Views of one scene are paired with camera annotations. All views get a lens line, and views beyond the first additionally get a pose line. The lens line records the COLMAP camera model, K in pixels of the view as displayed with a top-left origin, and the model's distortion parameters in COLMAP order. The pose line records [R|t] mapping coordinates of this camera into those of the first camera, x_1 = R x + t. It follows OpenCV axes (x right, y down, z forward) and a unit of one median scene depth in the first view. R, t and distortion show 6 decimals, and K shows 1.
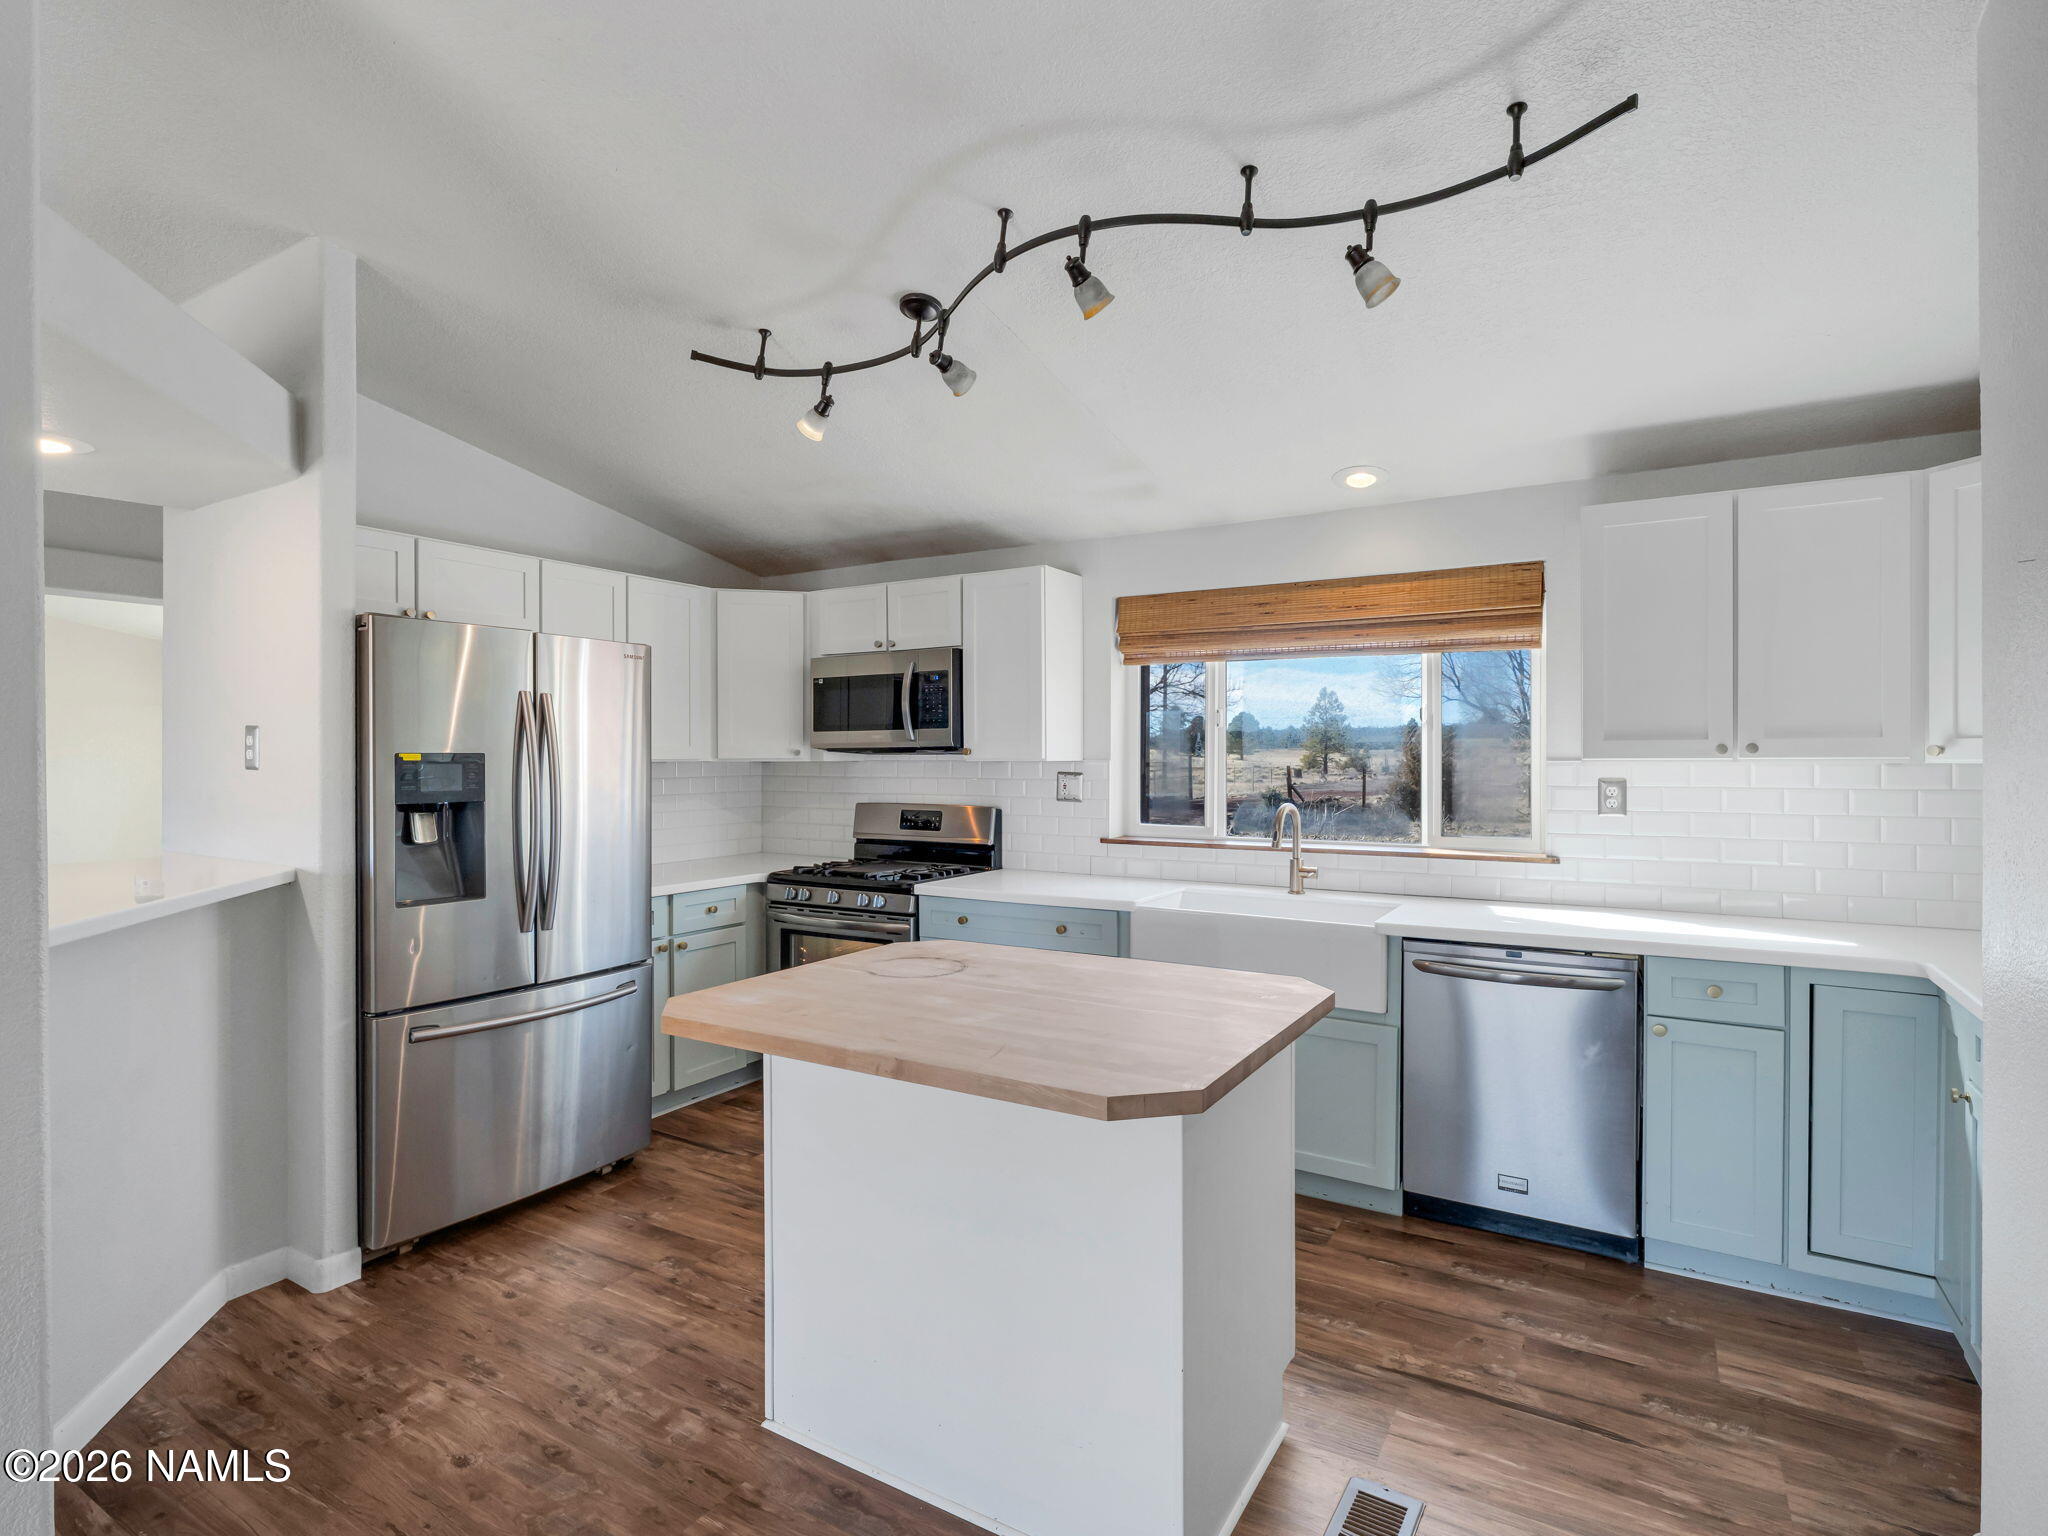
lens RADIAL K [[1053.2, 0, 1024.0], [0, 1053.2, 768.0], [0, 0, 1]] dist [-0.004631, 0.001921]
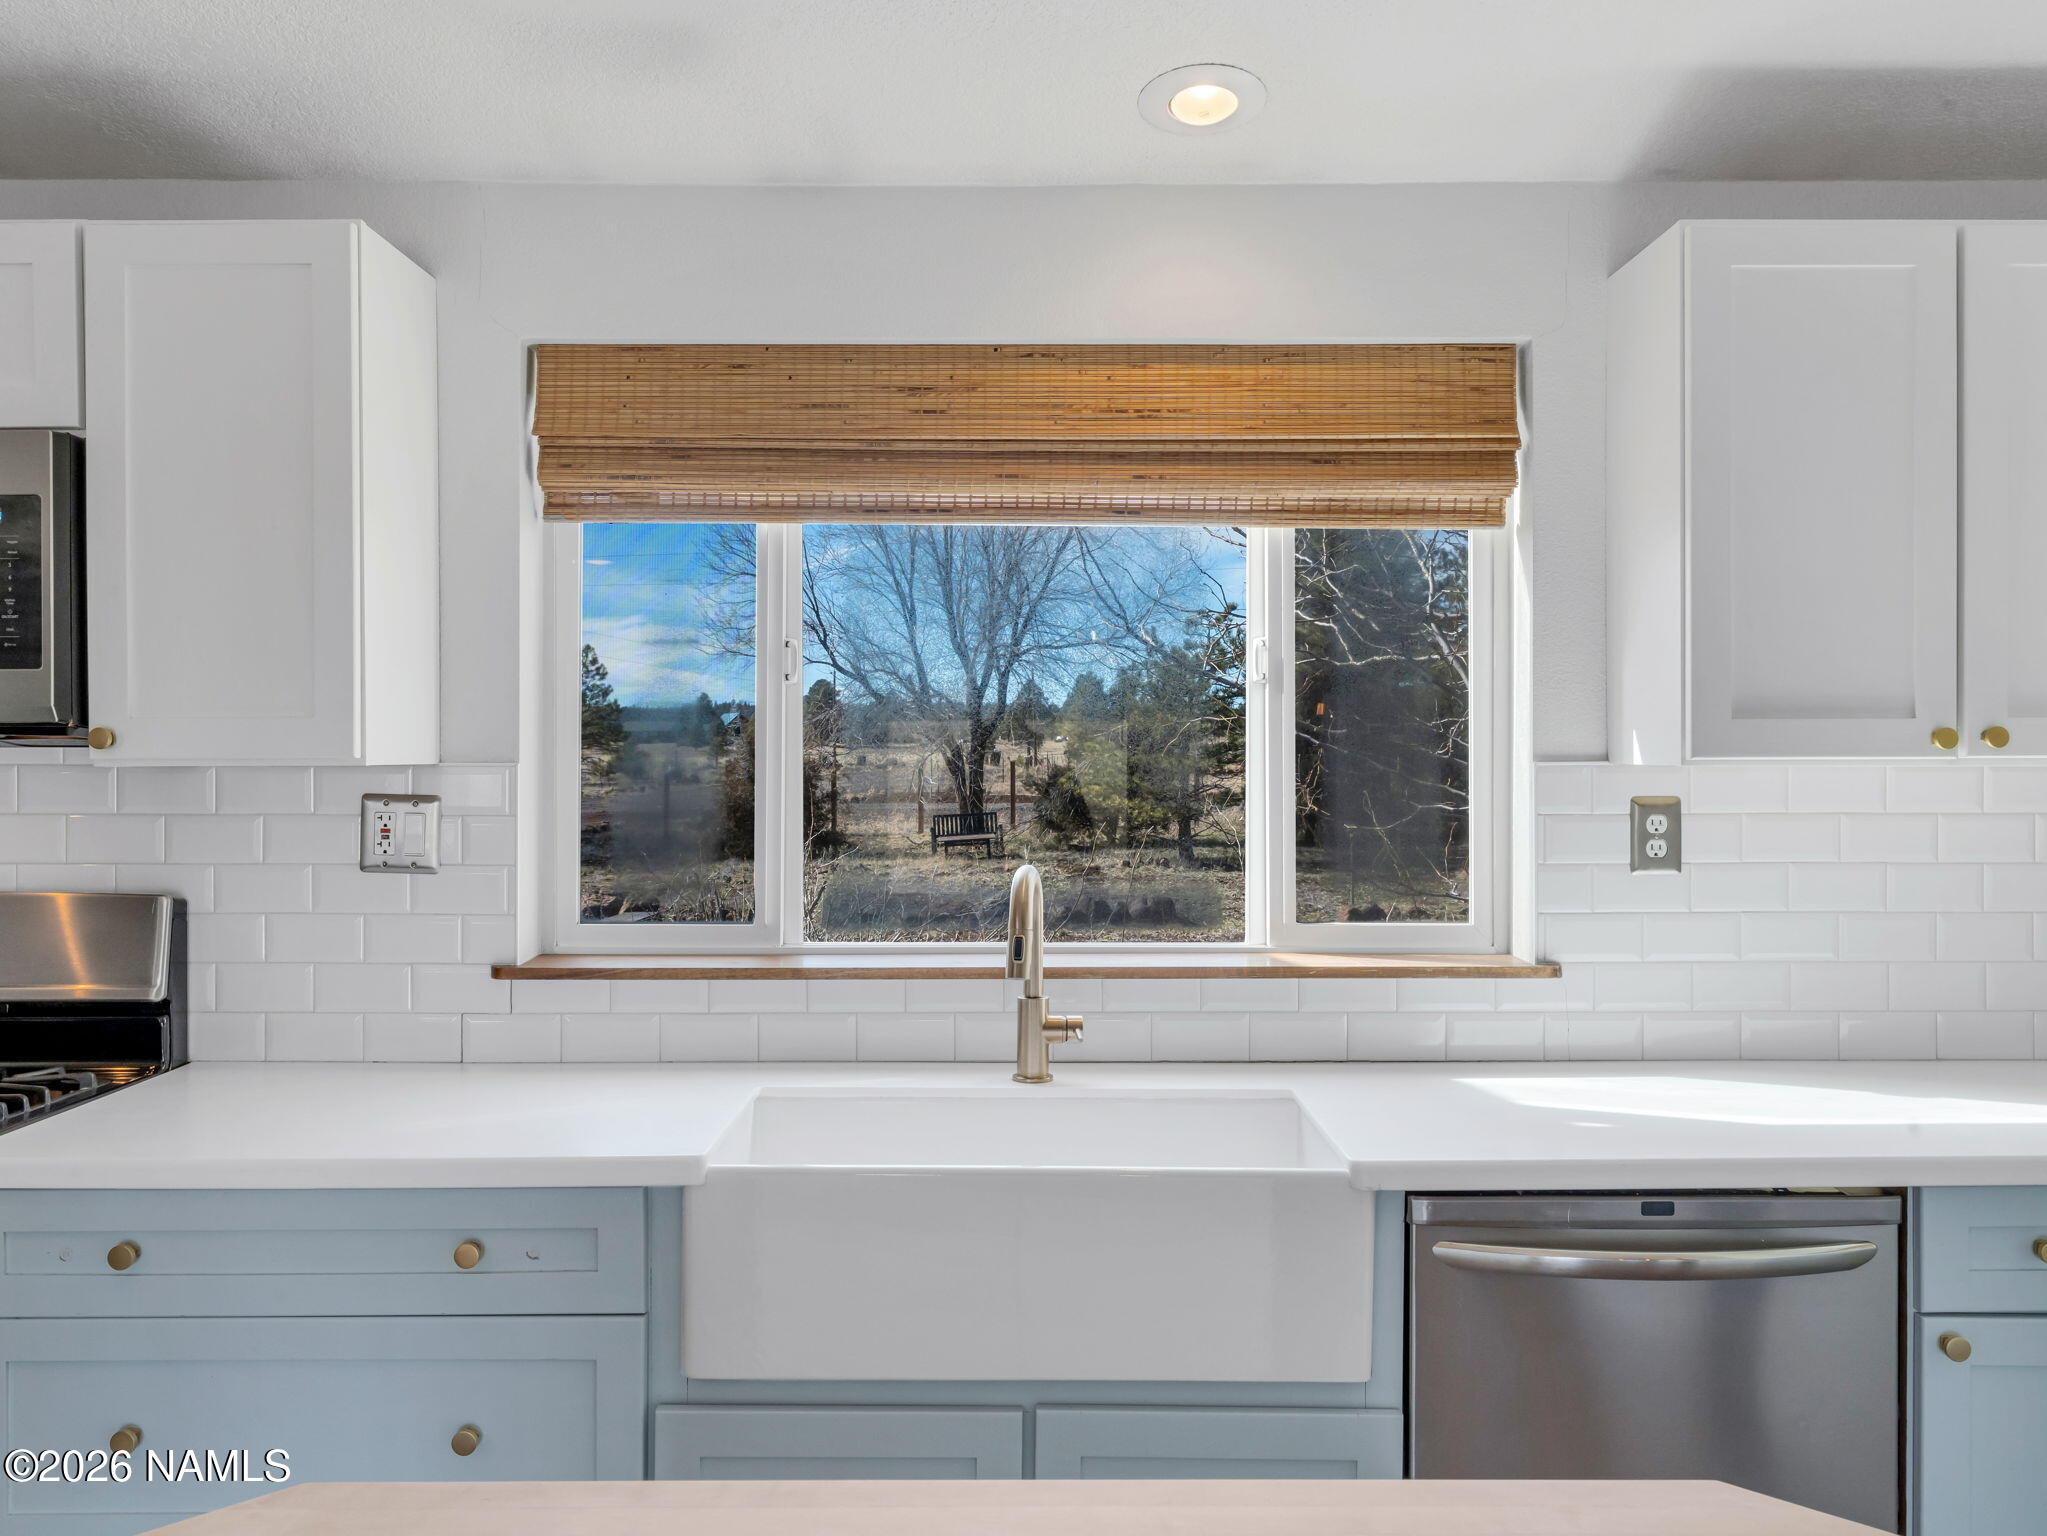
lens RADIAL K [[1706.3, 0, 986.7], [0, 1706.3, 762.8], [0, 0, 1]] dist [-0.000391, 0.000990]
pose [[0.857124, -0.002181, 0.515106, -0.093924], [0.005318, 0.999975, -0.004616, -0.003565], [-0.515083, 0.006696, 0.857114, 0.380201]]
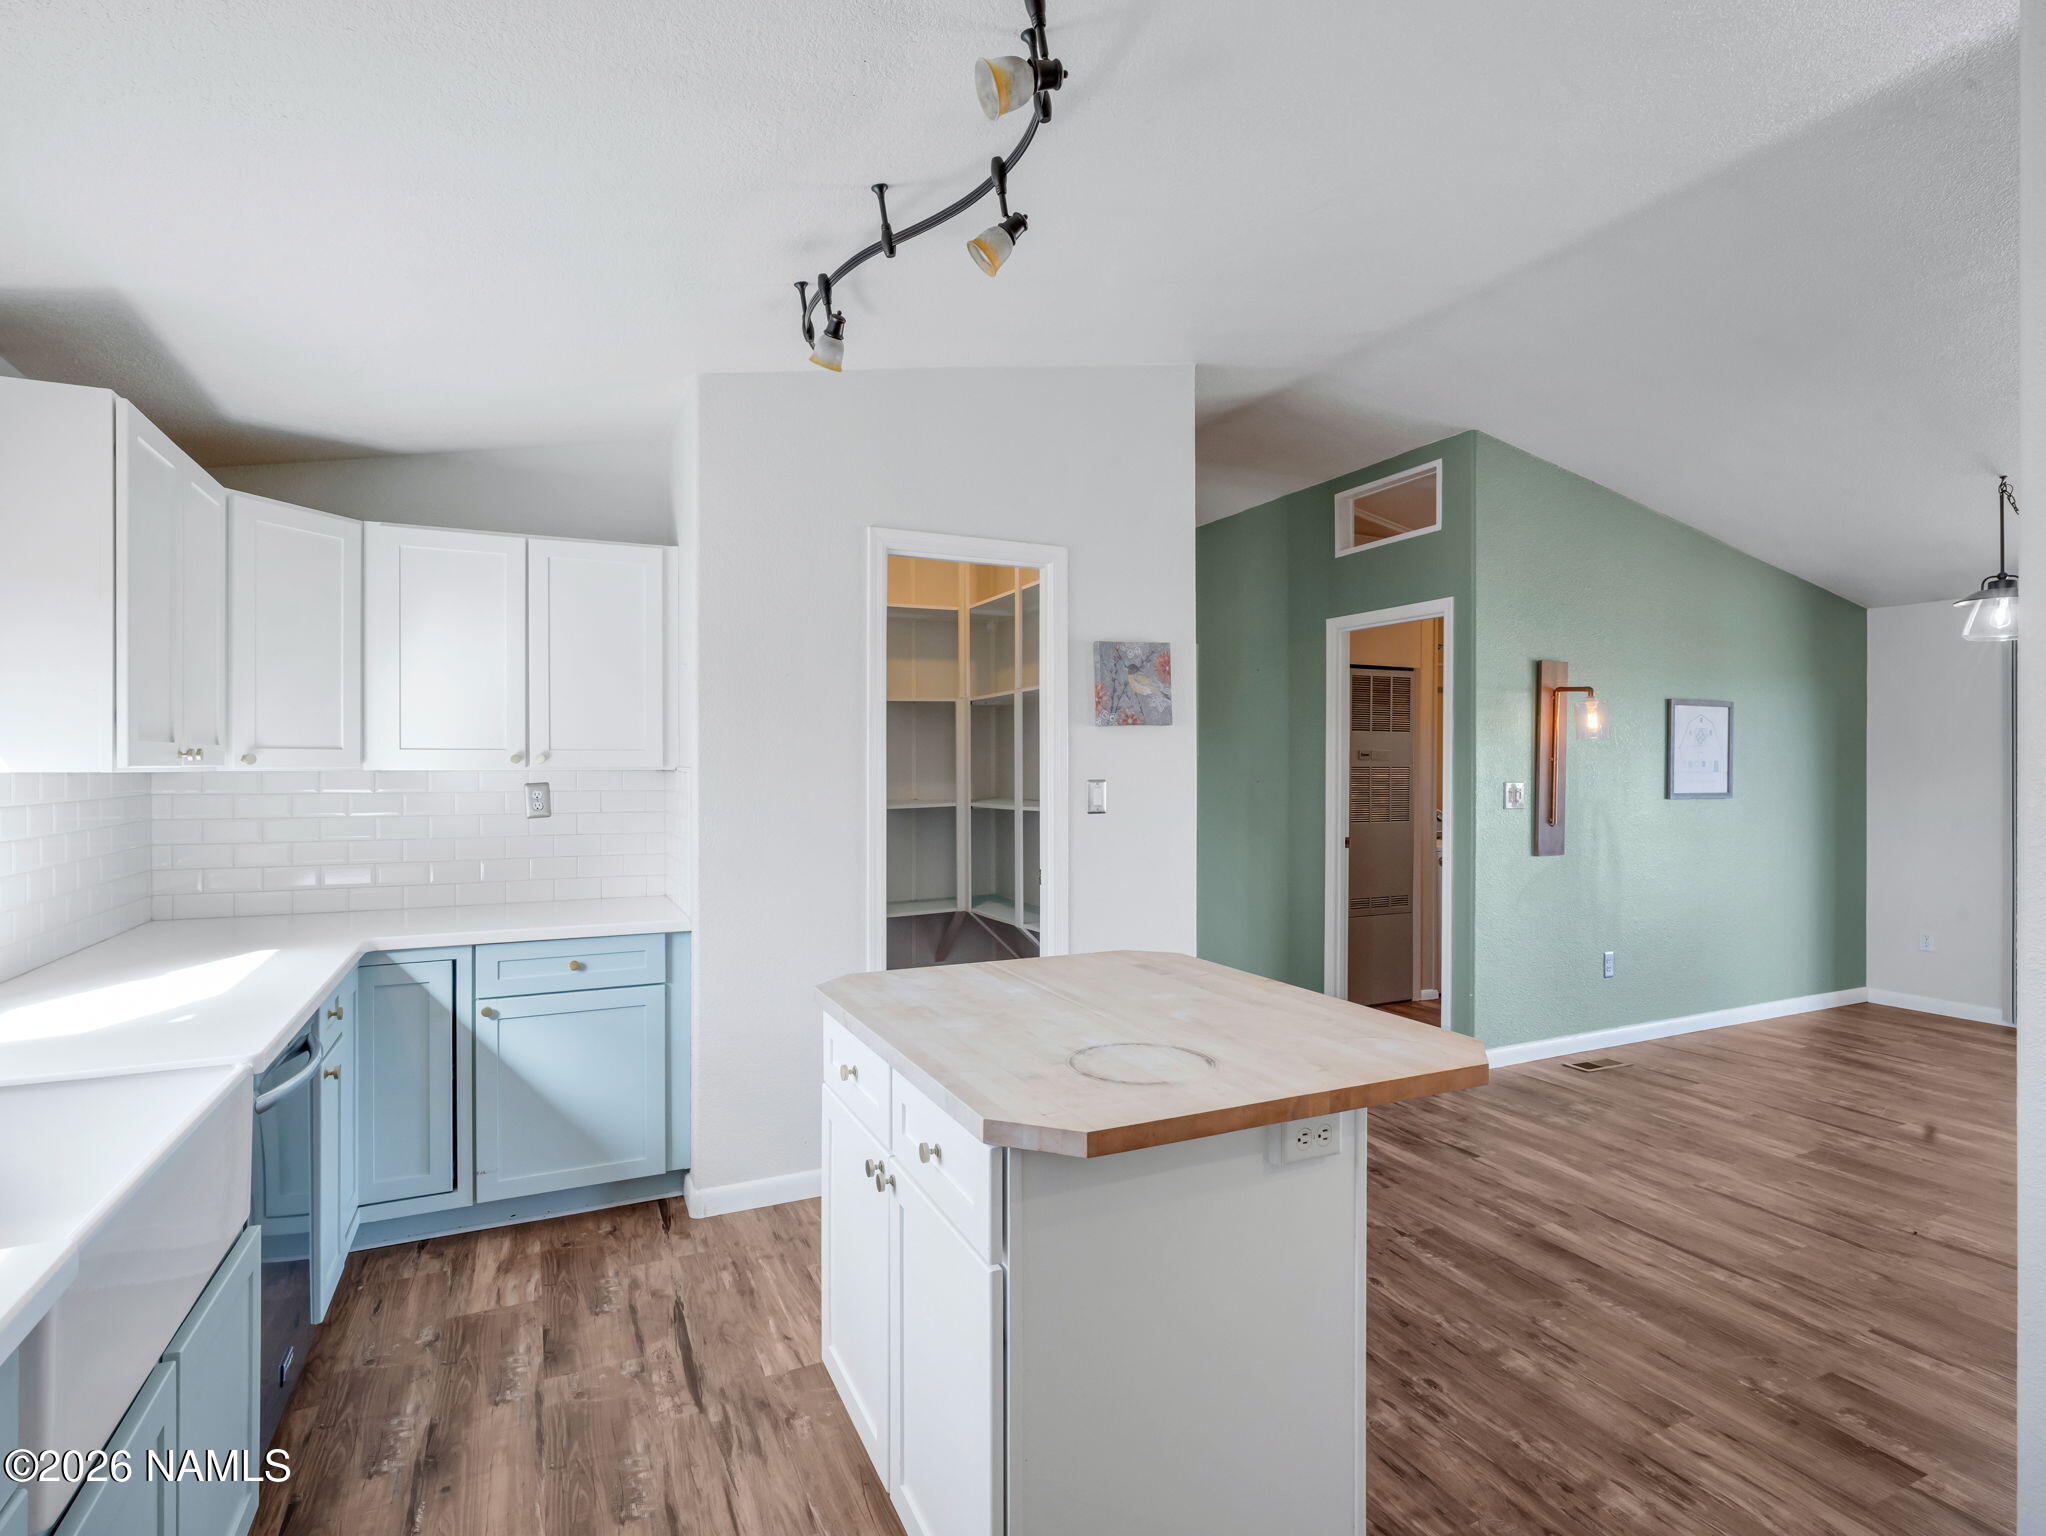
lens RADIAL K [[1052.2, 0, 1023.0], [0, 1052.2, 768.0], [0, 0, 1]] dist [-0.004631, 0.001921]
pose [[-0.833787, -0.002217, 0.552082, -0.544157], [0.004484, 0.999932, 0.010787, -0.022947], [-0.552068, 0.011470, -0.833720, 2.088181]]
